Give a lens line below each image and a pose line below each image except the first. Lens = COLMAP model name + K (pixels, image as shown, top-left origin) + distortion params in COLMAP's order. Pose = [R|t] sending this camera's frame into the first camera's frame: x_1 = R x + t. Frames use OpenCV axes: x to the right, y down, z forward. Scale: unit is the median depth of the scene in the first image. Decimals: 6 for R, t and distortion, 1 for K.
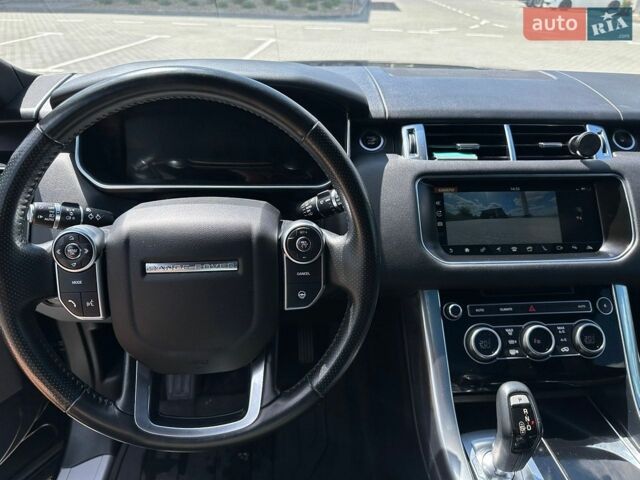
lens RADIAL K [[448.7, 0, 316.4], [0, 448.7, 240.8], [0, 0, 1]] dist [0.047327, -0.058370]
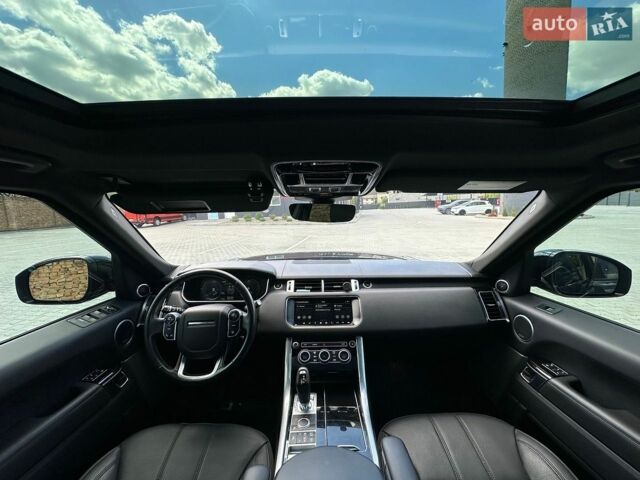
lens RADIAL K [[255.3, 0, 322.6], [0, 255.3, 240.9], [0, 0, 1]] dist [0.000292, -0.000946]
pose [[0.997756, -0.022713, -0.062981, 0.585221], [-0.004591, 0.915272, -0.402811, 0.201714], [0.066794, 0.402196, 0.913114, -0.704954]]
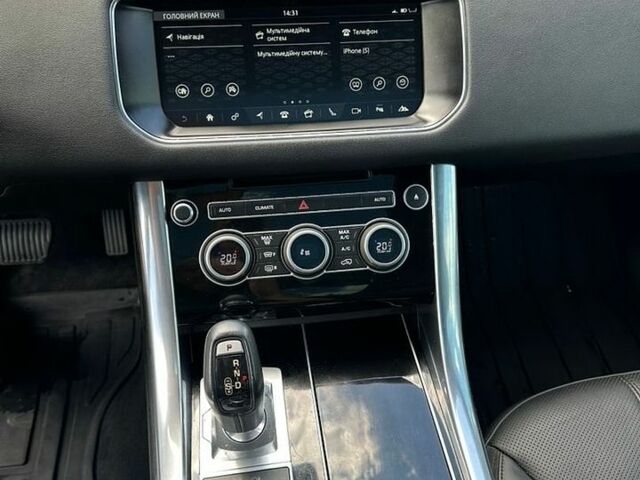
lens RADIAL K [[448.7, 0, 323.2], [0, 448.7, 238.9], [0, 0, 1]] dist [0.047327, -0.058370]
pose [[0.999634, -0.026406, 0.005825, 0.504682], [0.023530, 0.955554, 0.293875, 0.000125], [-0.013326, -0.293631, 0.955826, 0.341784]]
